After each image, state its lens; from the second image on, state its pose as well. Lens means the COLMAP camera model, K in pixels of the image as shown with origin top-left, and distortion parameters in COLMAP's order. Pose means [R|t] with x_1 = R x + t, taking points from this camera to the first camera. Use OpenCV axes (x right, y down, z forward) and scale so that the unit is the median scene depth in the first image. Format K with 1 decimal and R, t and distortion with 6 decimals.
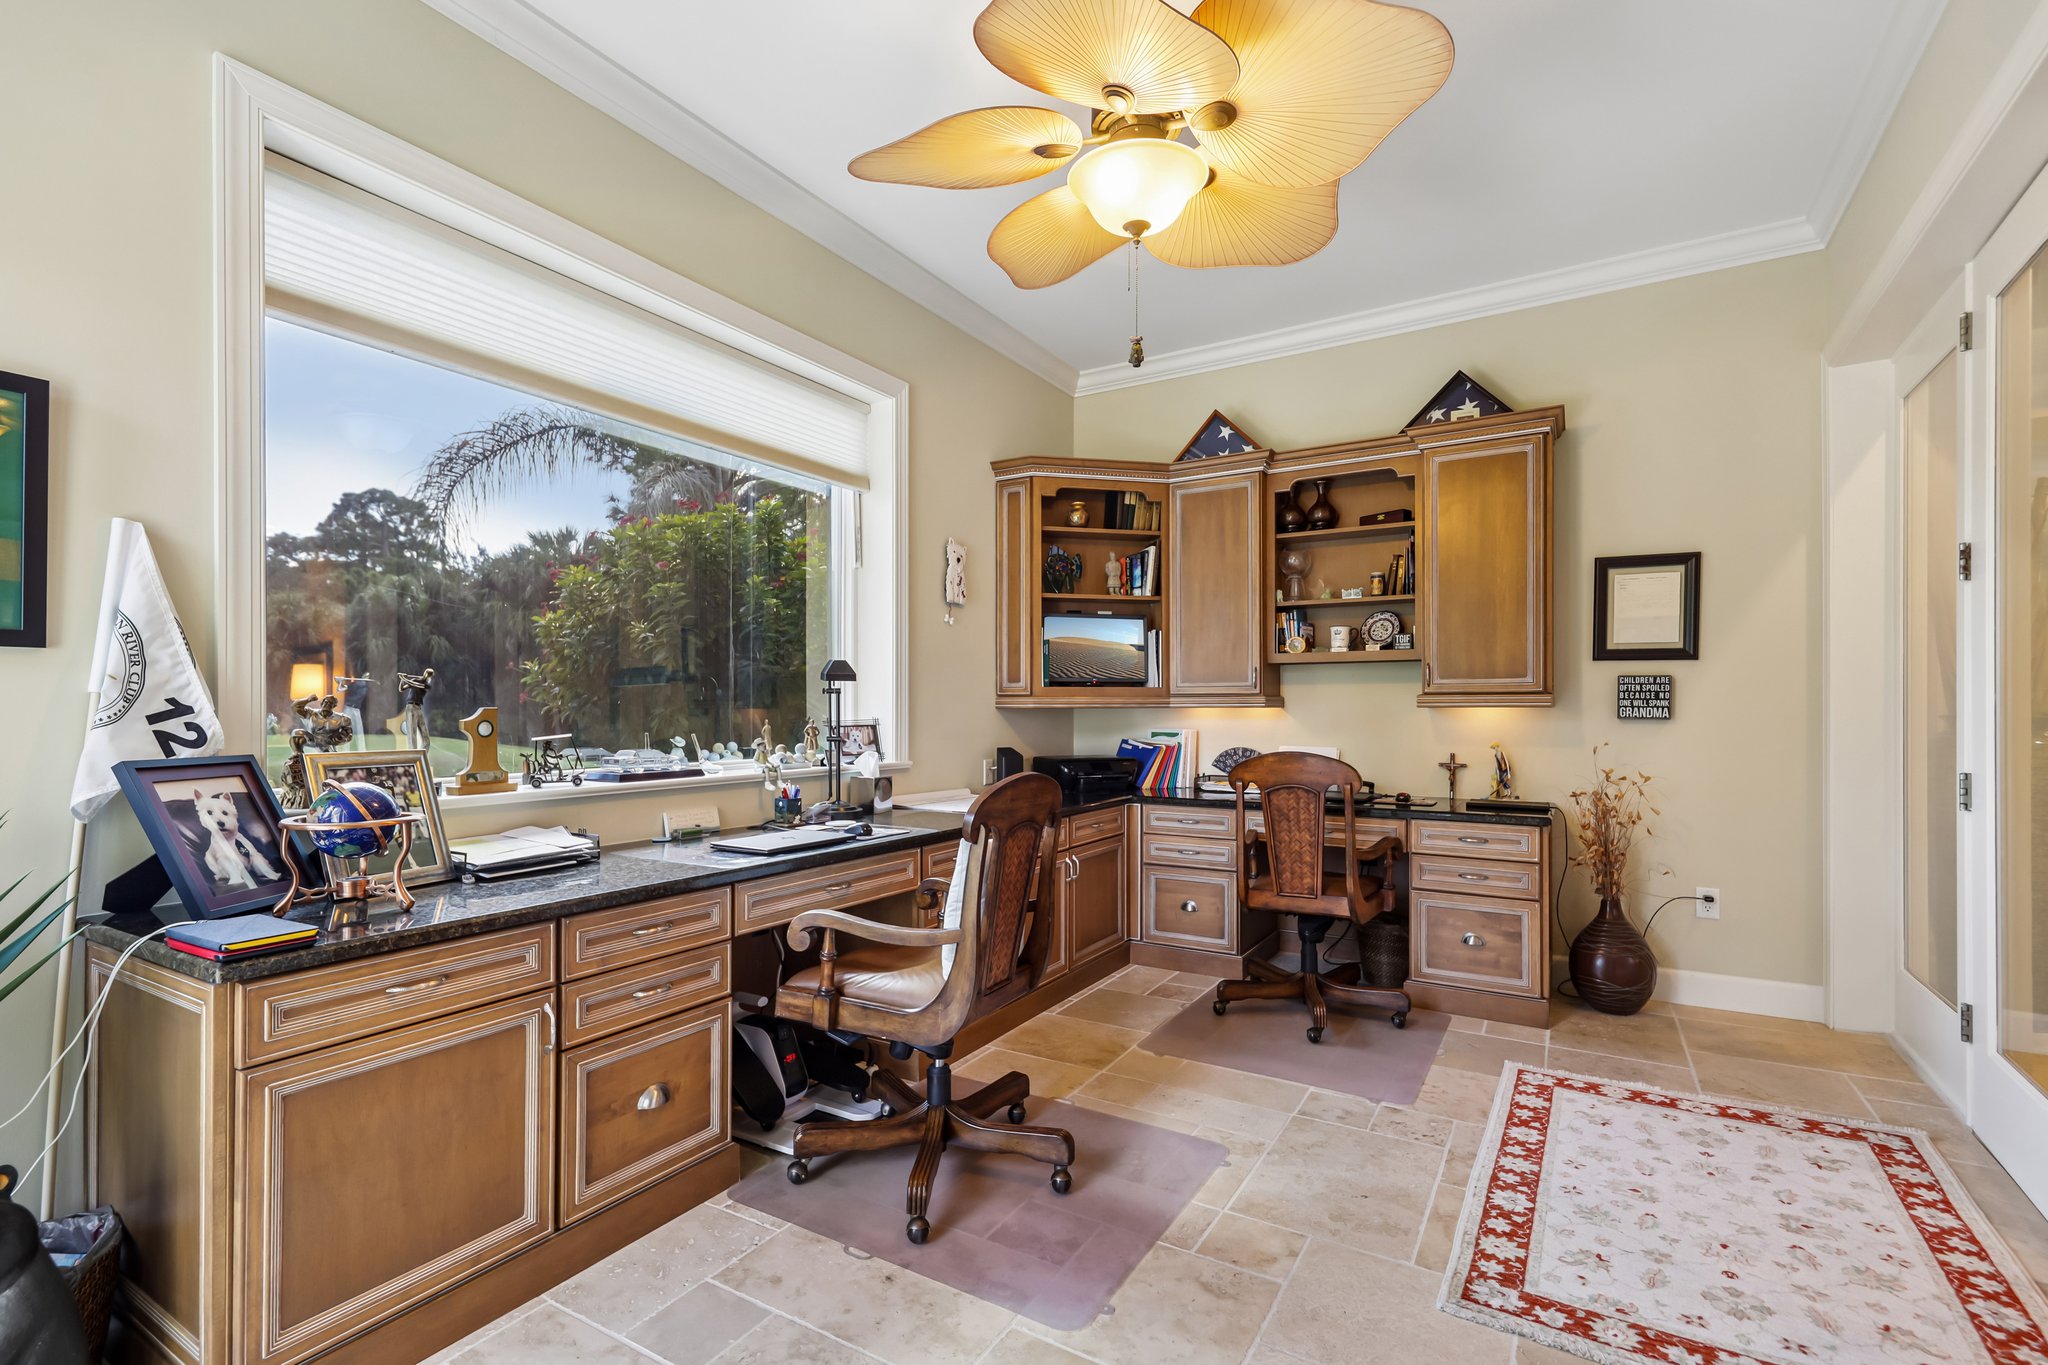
lens RADIAL K [[954.2, 0, 1026.9], [0, 954.2, 715.0], [0, 0, 1]] dist [0.031437, 0.000111]
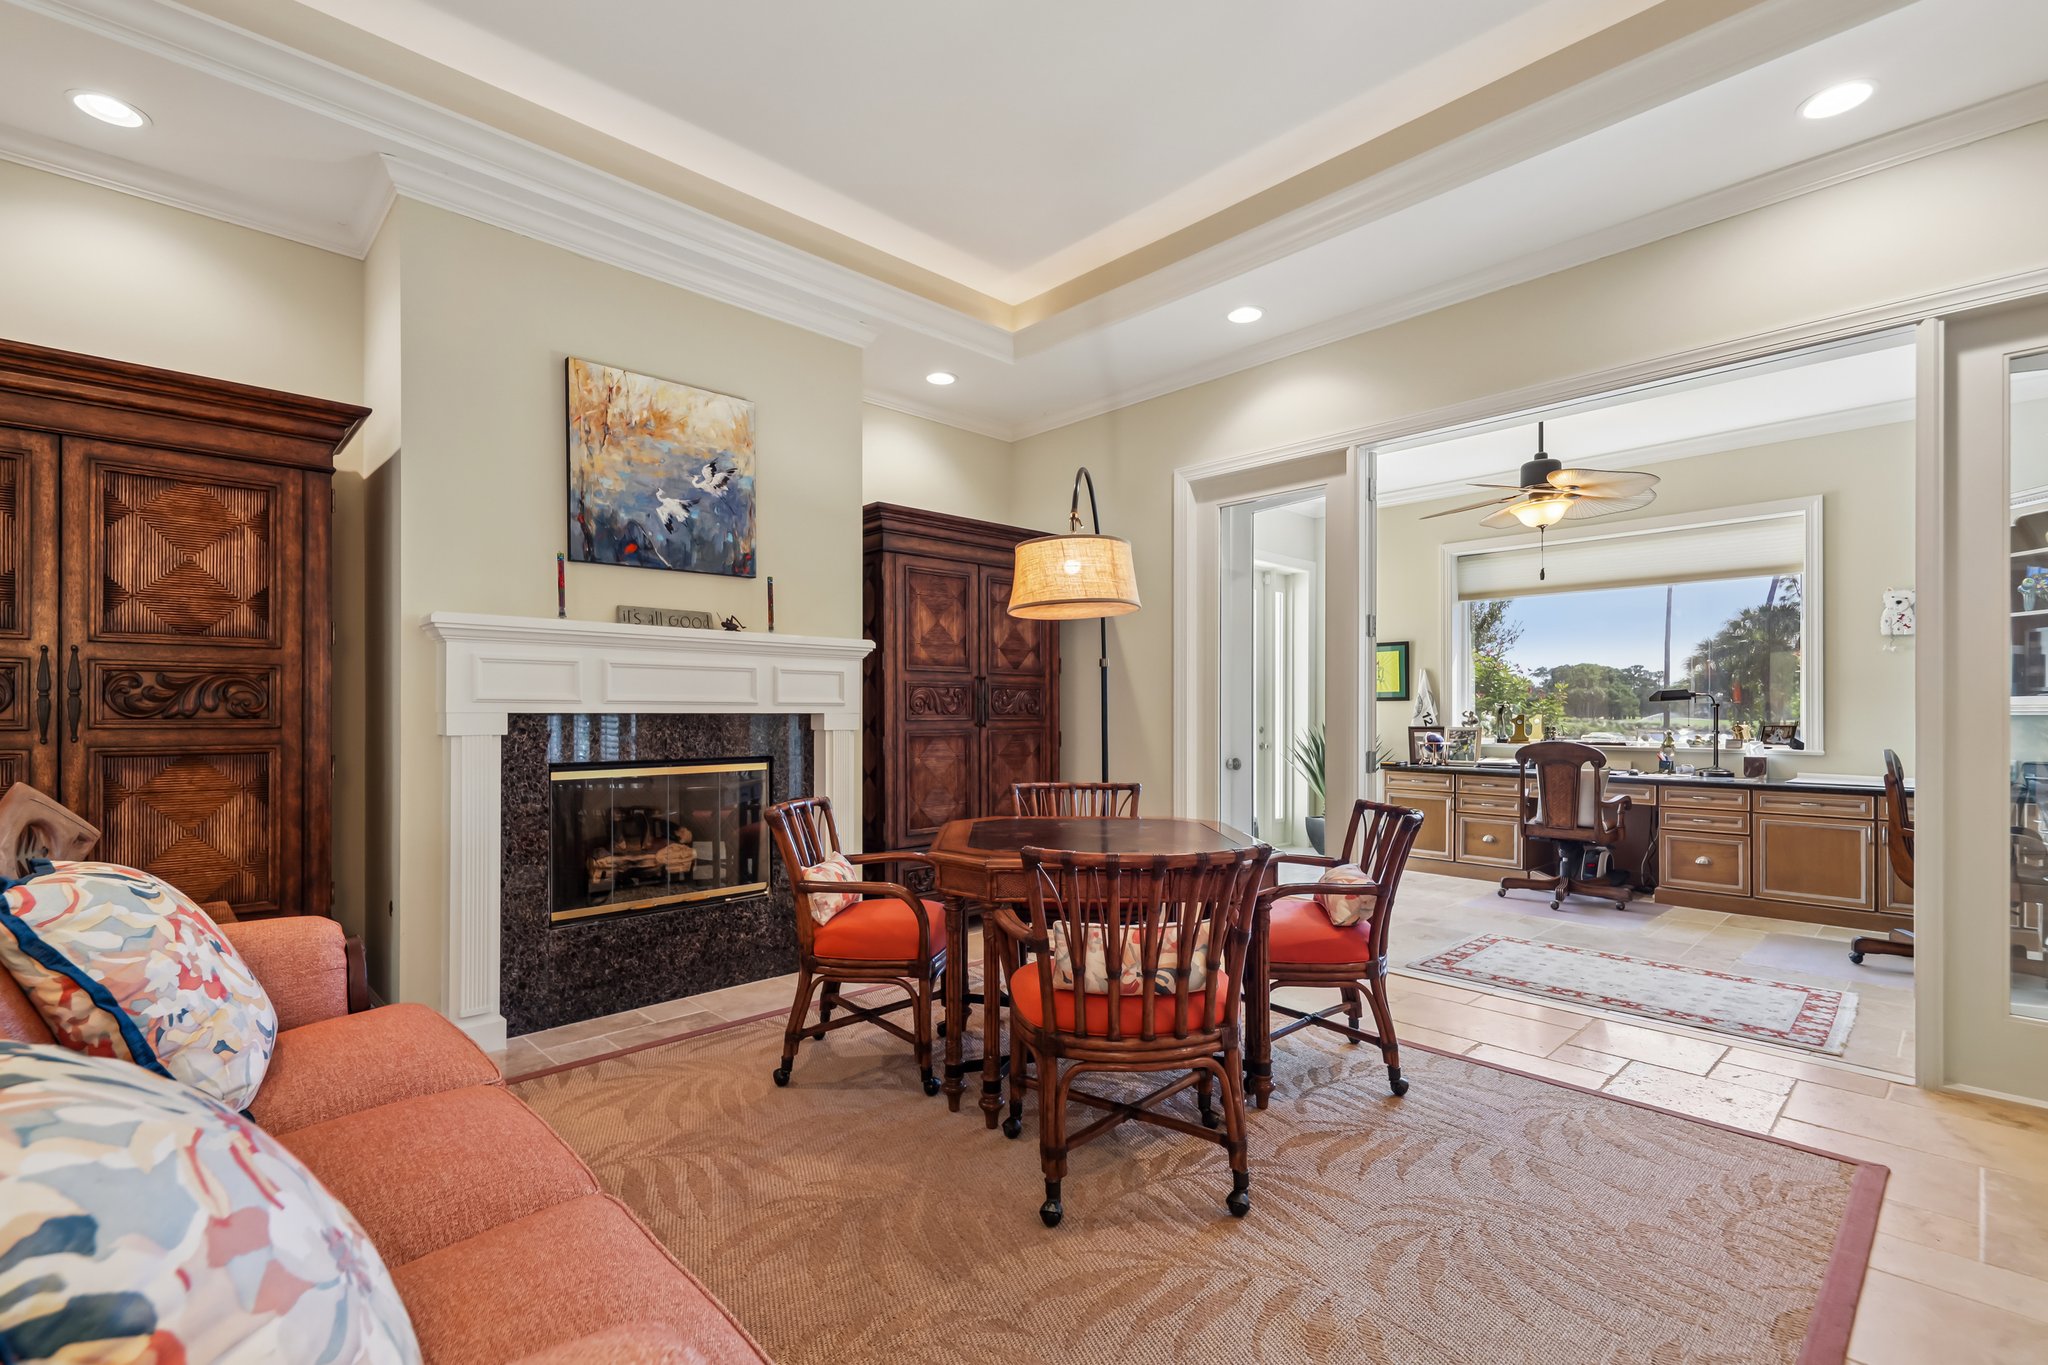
lens RADIAL K [[921.3, 0, 1009.9], [0, 921.3, 711.3], [0, 0, 1]] dist [0.001937, 0.000144]
pose [[-0.300719, 0.000735, -0.953713, 1.595813], [-0.005847, 0.999979, 0.002614, -0.008814], [0.953695, 0.006362, -0.300708, 0.228090]]
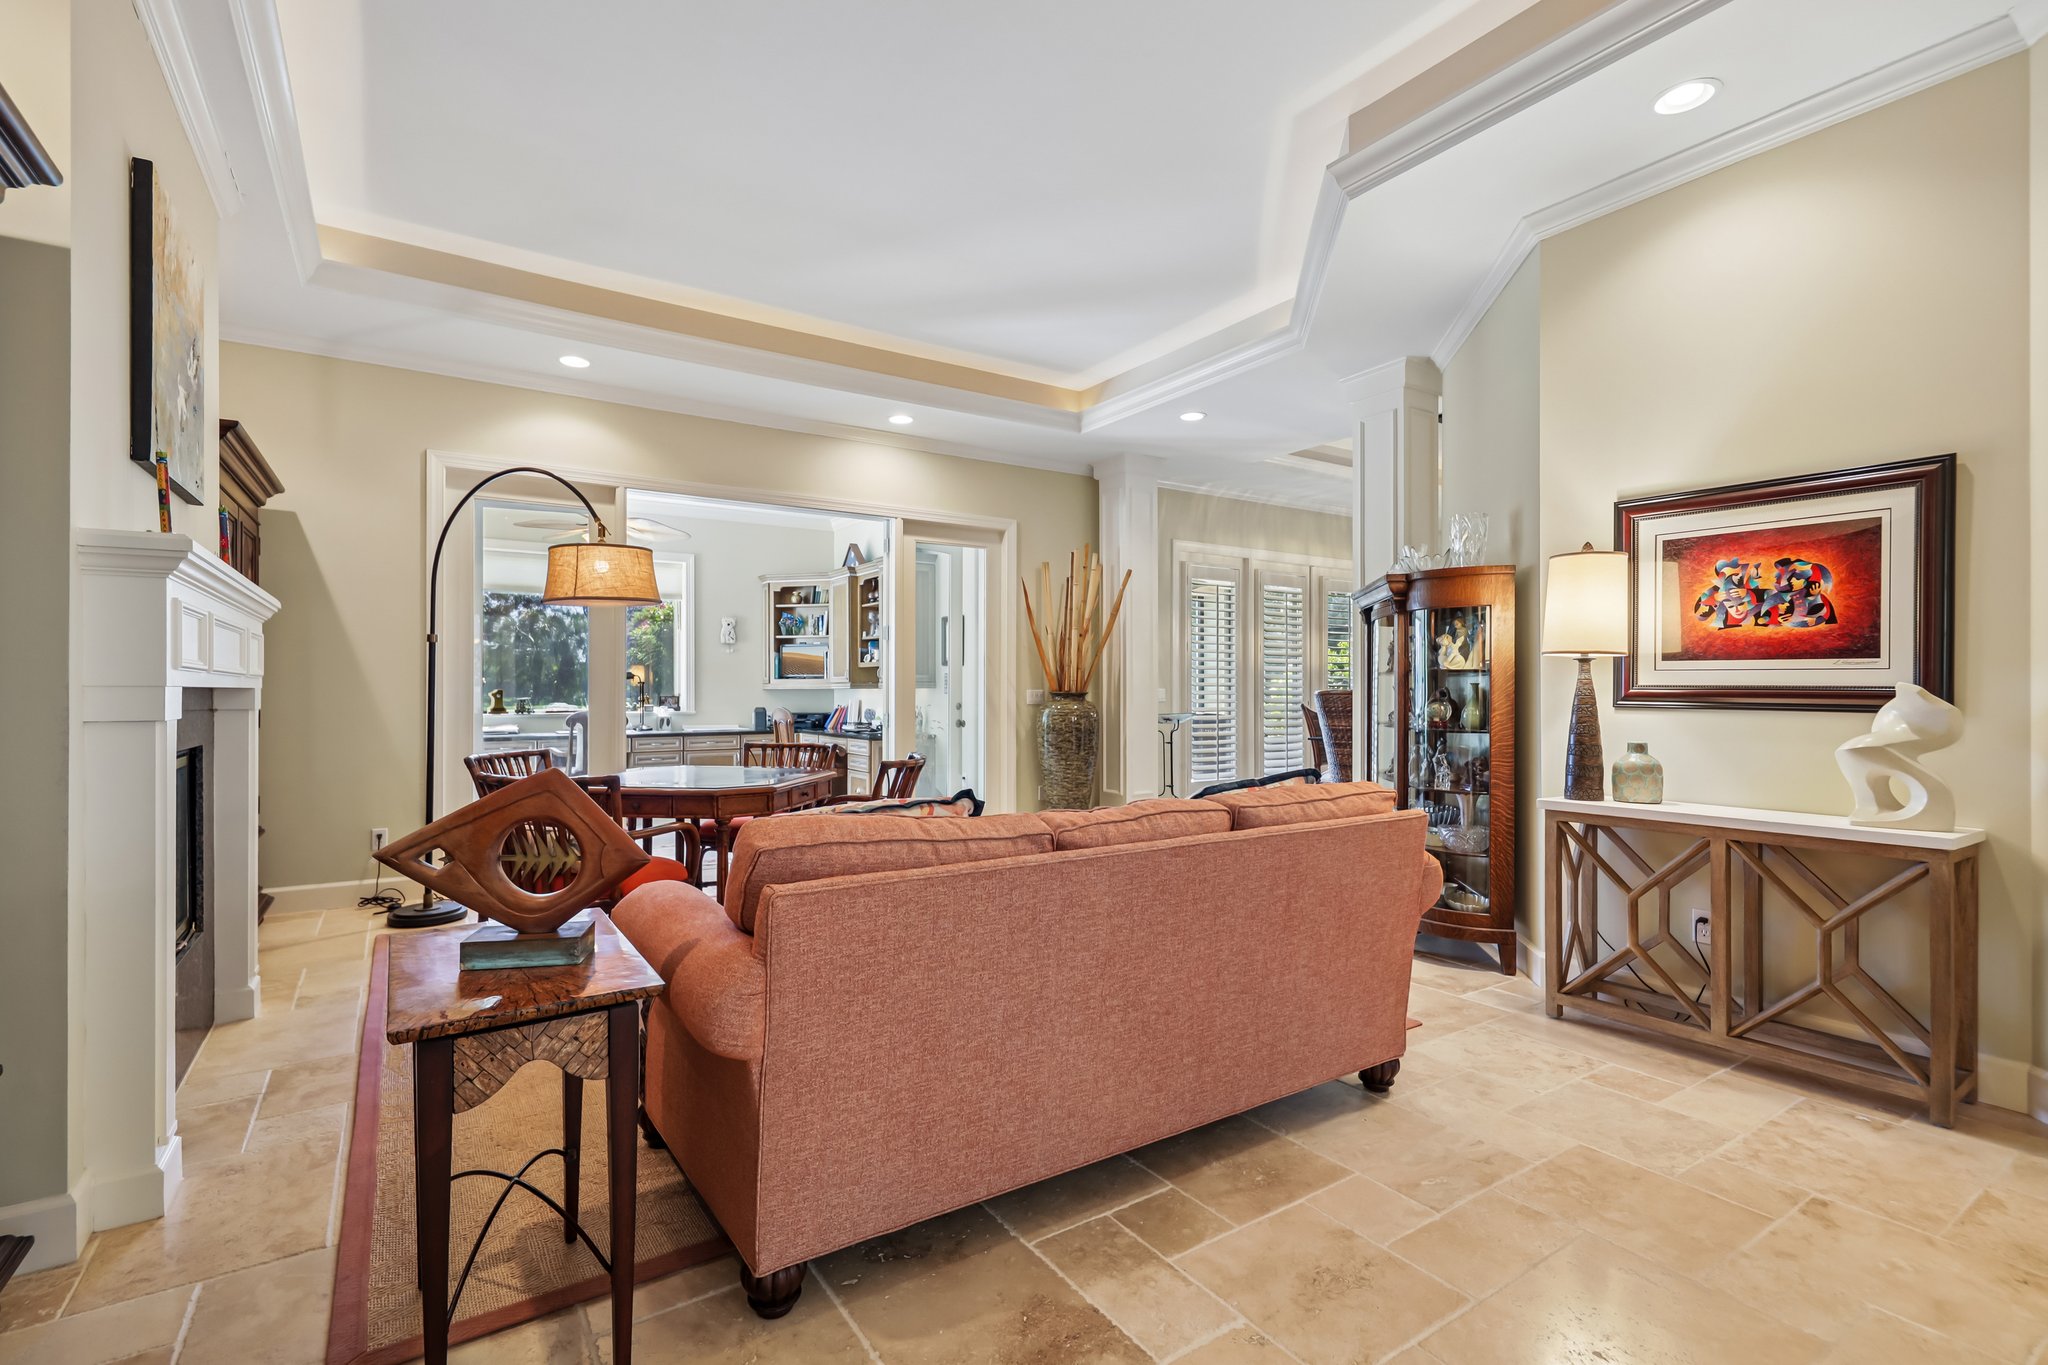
lens RADIAL K [[920.3, 0, 1024.0], [0, 920.3, 682.5], [0, 0, 1]] dist [0.000619, 0.000467]
pose [[0.892485, -0.003089, -0.451066, 1.647698], [-0.002173, 0.999936, -0.011146, 0.000231], [0.451072, 0.010928, 0.892421, -0.687154]]
